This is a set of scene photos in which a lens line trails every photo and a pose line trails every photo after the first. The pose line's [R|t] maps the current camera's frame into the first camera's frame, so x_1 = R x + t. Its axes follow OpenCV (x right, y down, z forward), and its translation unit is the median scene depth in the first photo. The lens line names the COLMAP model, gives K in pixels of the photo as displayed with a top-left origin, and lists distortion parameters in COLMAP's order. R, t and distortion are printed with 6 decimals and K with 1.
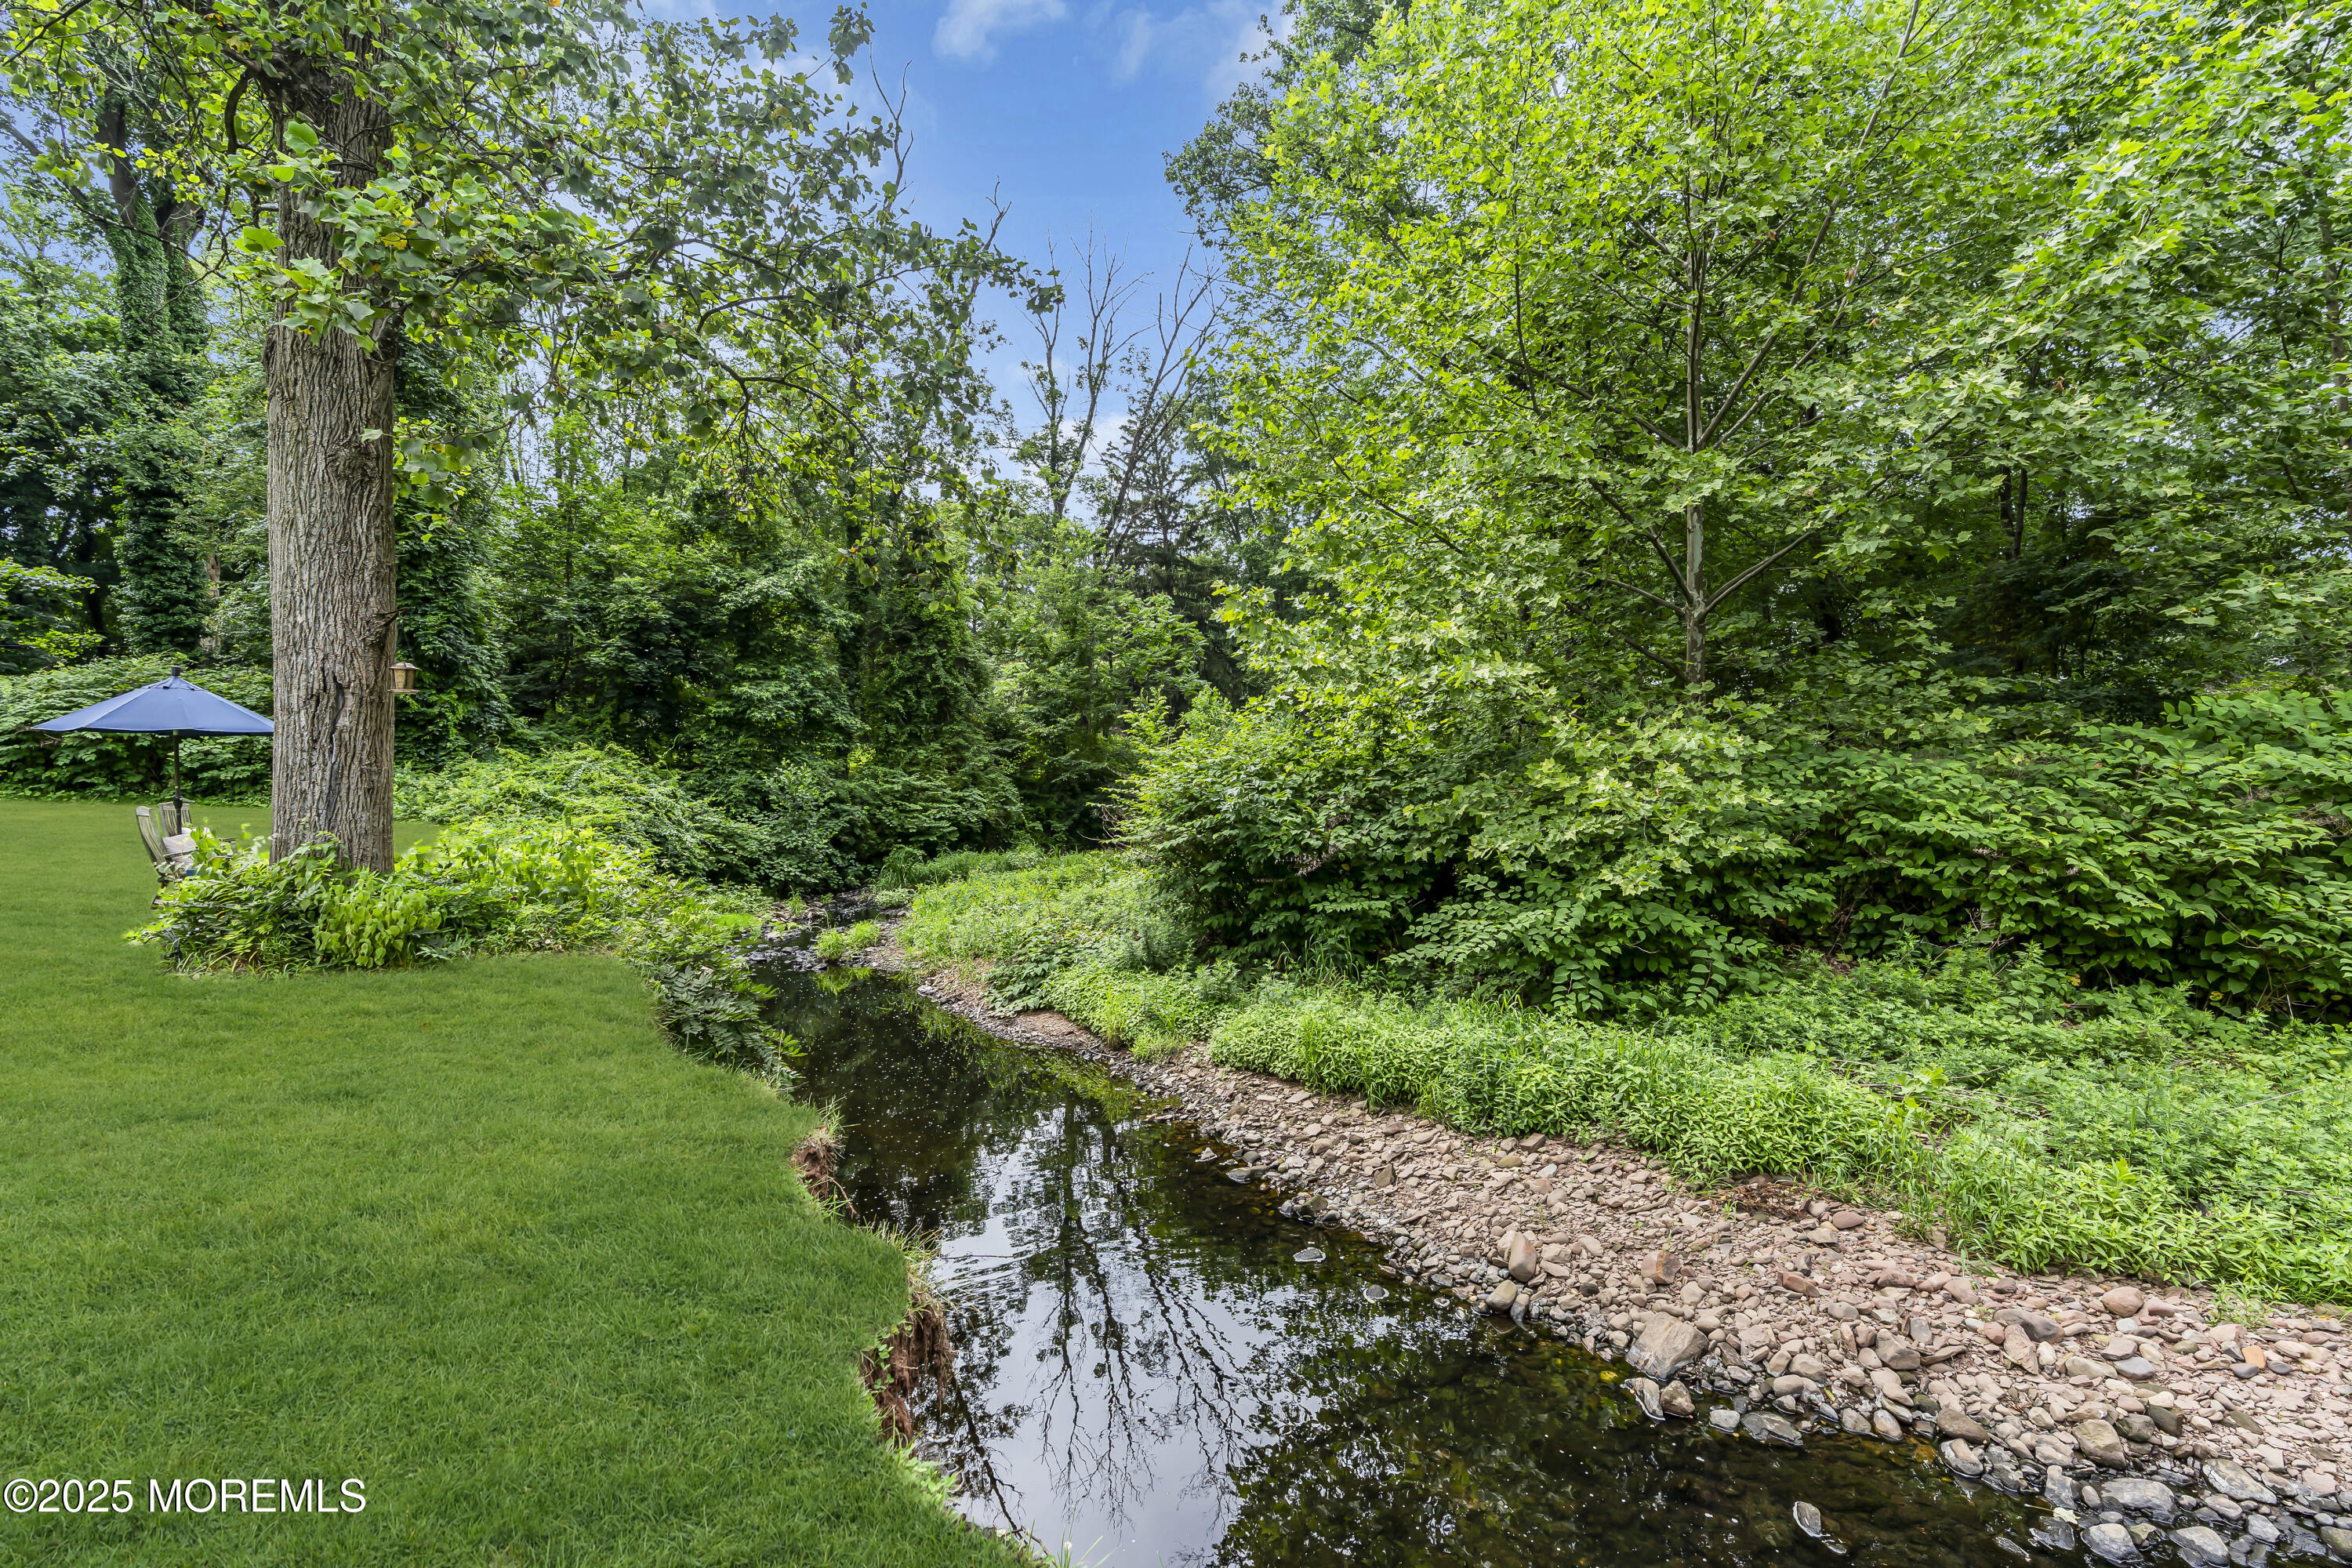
lens RADIAL K [[1071.3, 0, 1177.0], [0, 1071.3, 782.7], [0, 0, 1]] dist [-0.009623, 0.004235]
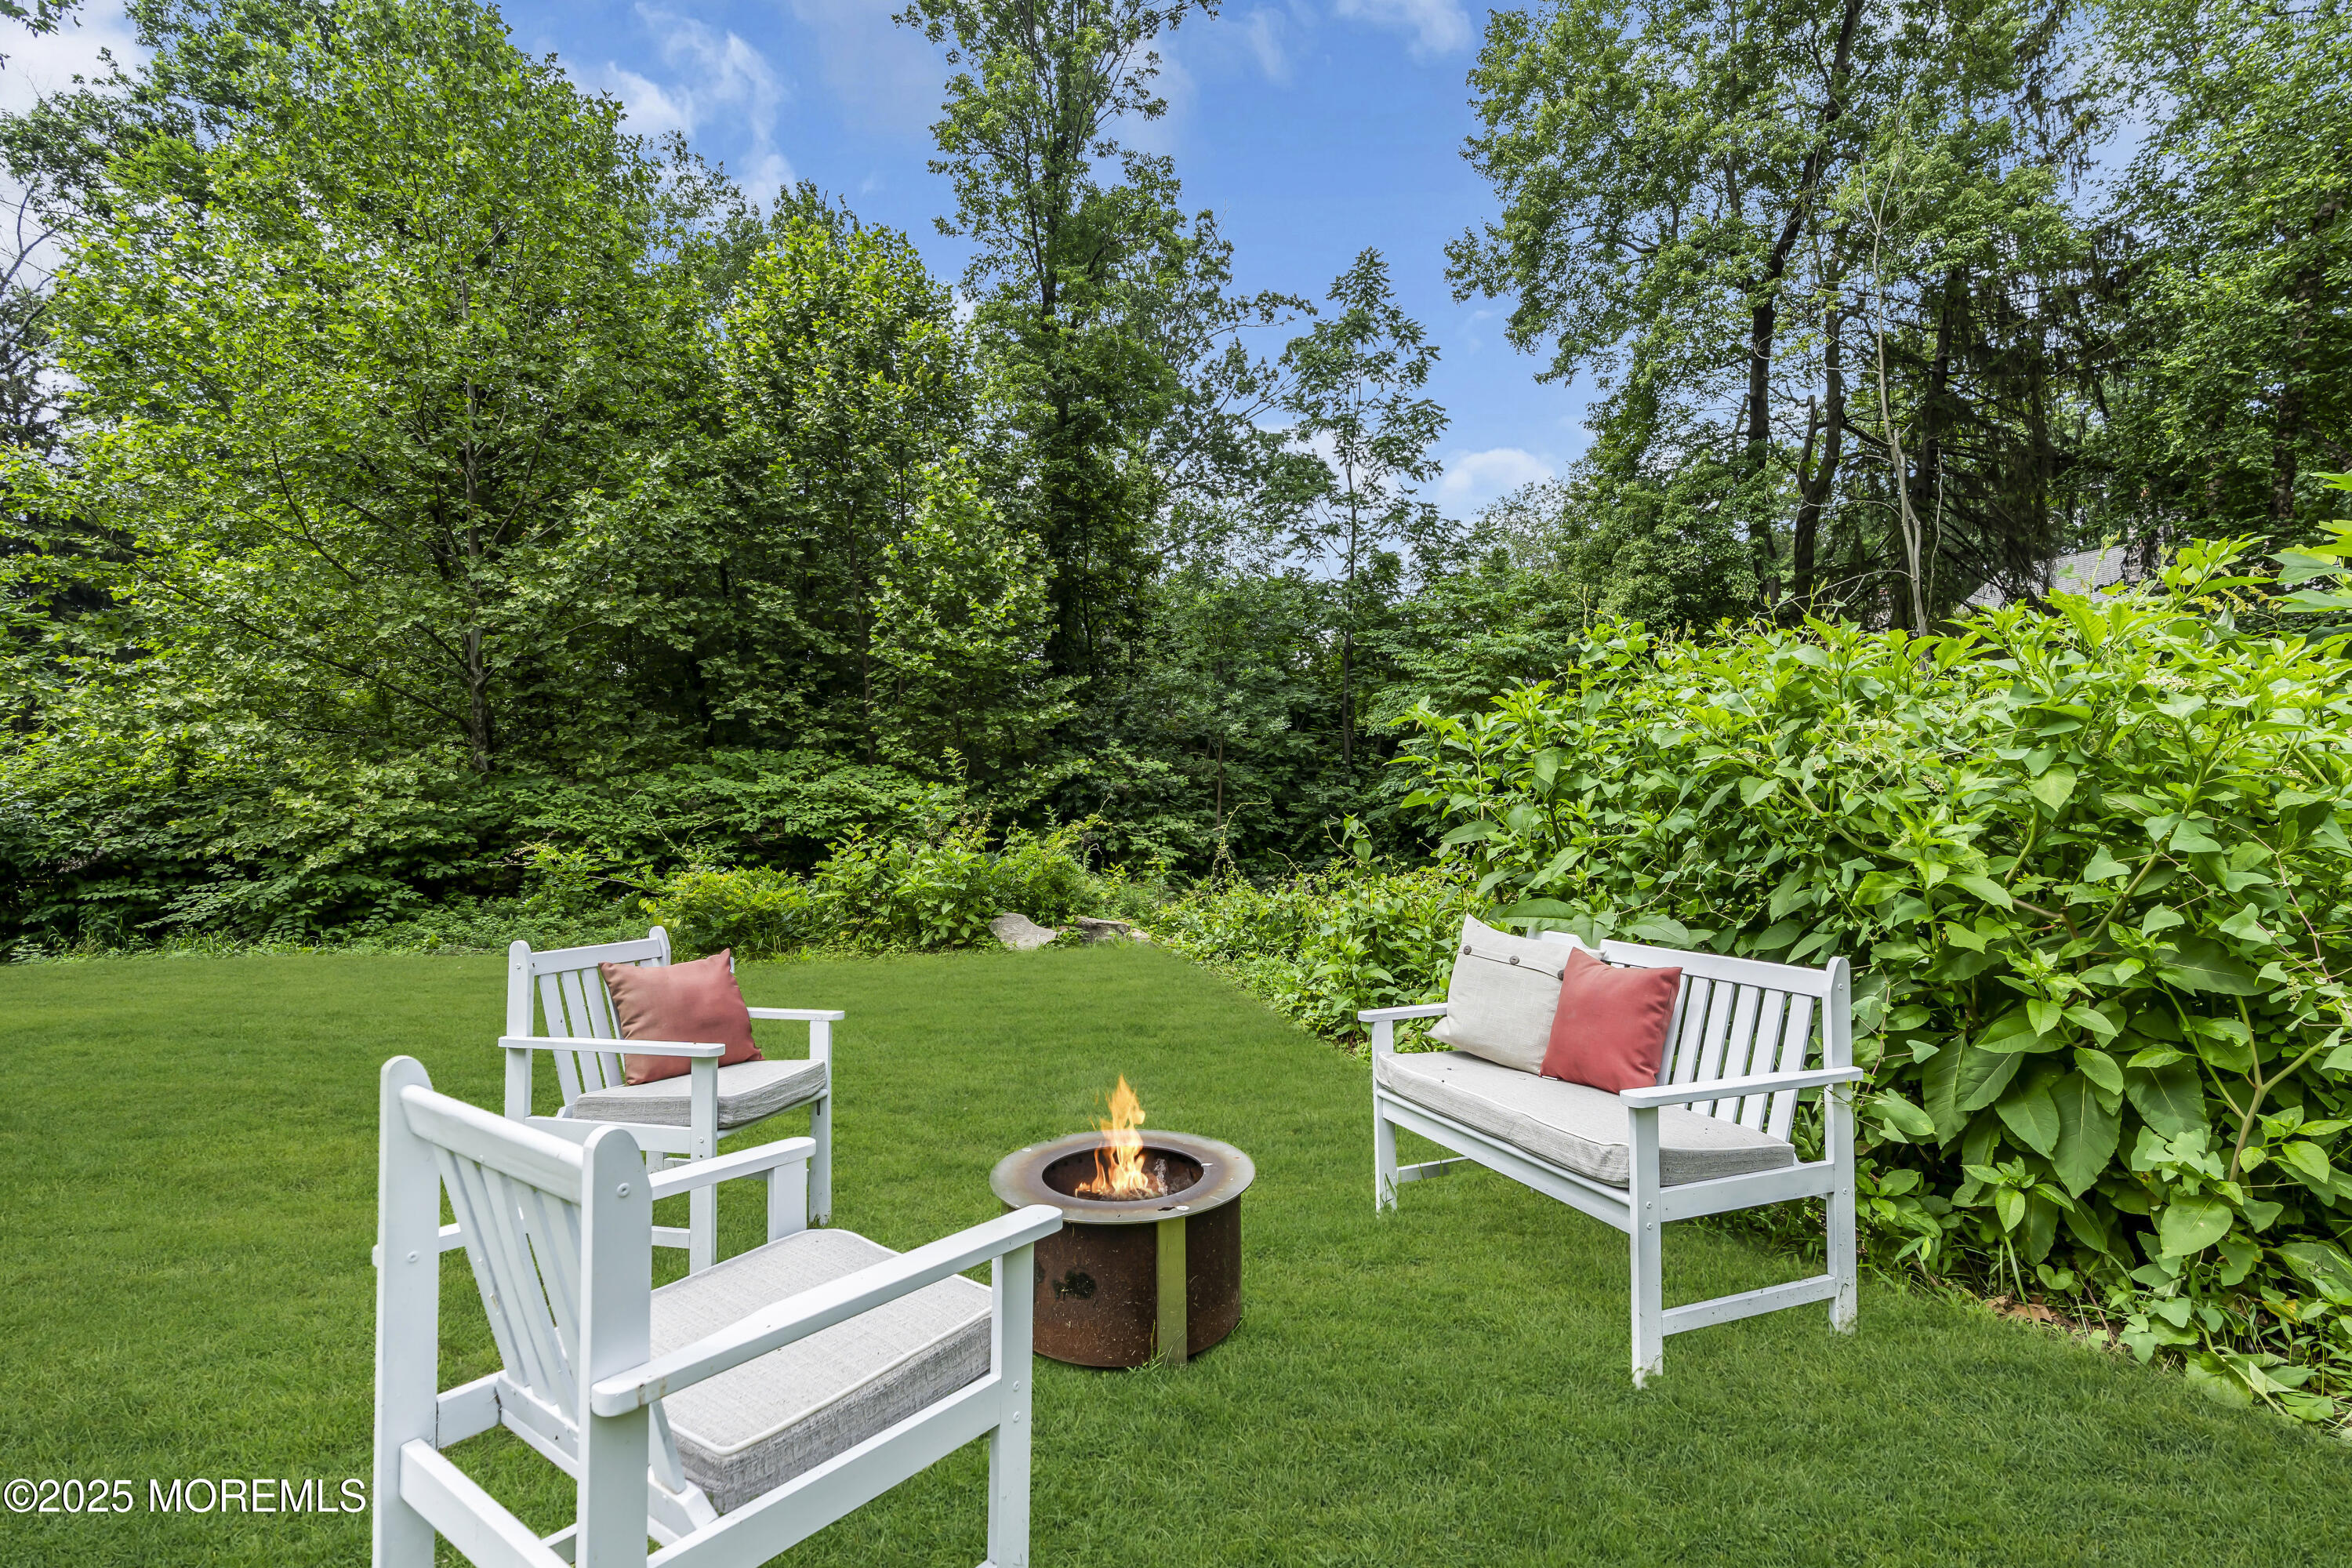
lens RADIAL K [[1071.3, 0, 1183.6], [0, 1071.3, 780.8], [0, 0, 1]] dist [-0.009623, 0.004235]
pose [[0.696245, -0.003795, 0.717794, 0.143954], [0.008422, 0.999960, -0.002882, -0.015908], [-0.717754, 0.008052, 0.696250, -1.026560]]
